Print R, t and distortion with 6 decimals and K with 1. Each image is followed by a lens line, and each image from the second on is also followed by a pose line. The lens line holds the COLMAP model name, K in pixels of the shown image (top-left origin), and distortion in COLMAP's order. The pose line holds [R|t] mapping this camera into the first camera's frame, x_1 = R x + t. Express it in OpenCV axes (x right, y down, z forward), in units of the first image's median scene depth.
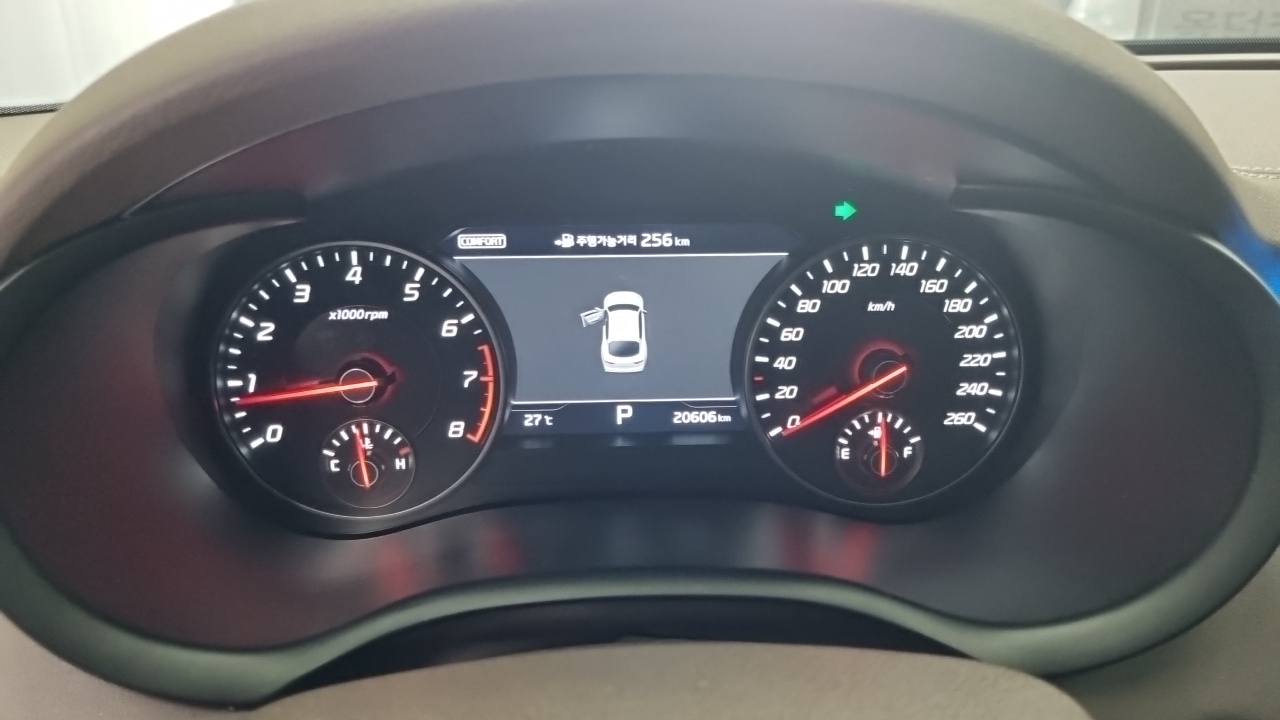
lens RADIAL K [[1031.9, 0, 639.0], [0, 1031.9, 358.4], [0, 0, 1]] dist [-0.007863, -0.003110]
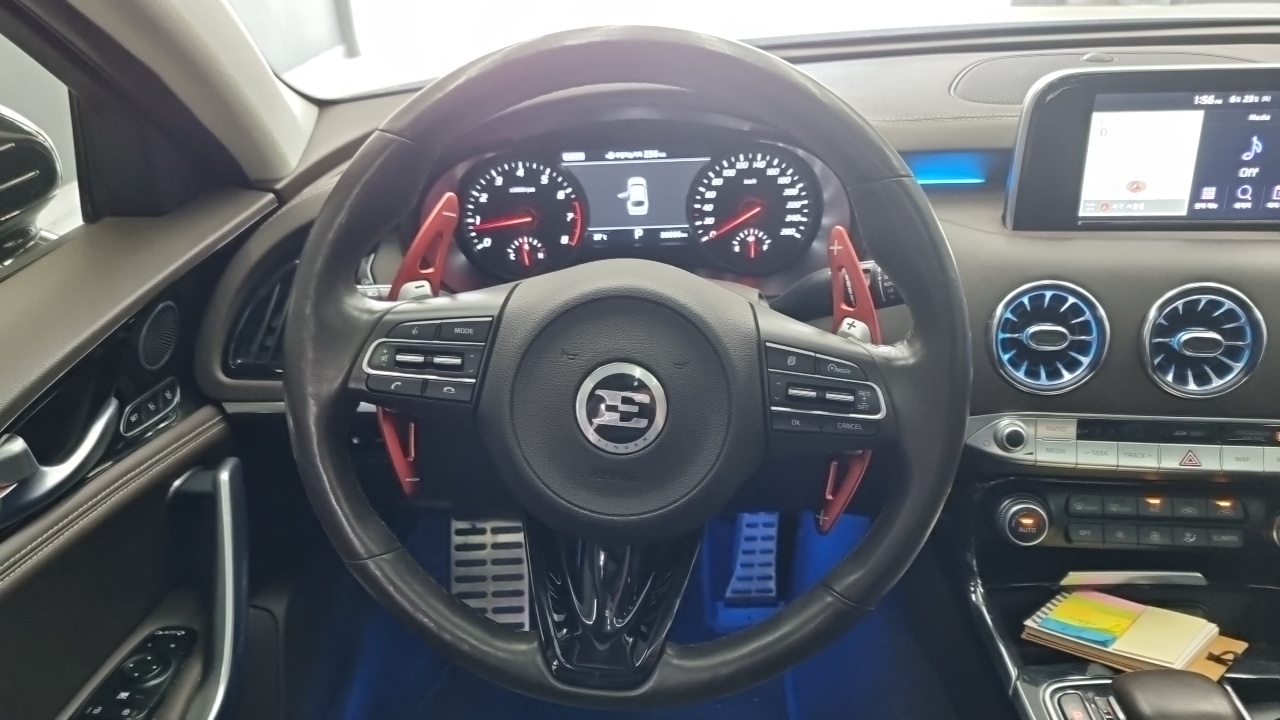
lens RADIAL K [[1031.9, 0, 642.1], [0, 1031.9, 360.4], [0, 0, 1]] dist [-0.007863, -0.003110]
pose [[0.997462, -0.011117, -0.070327, 0.153862], [0.017186, 0.996122, 0.086286, 0.141396], [0.069095, -0.087275, 0.993785, -1.297275]]
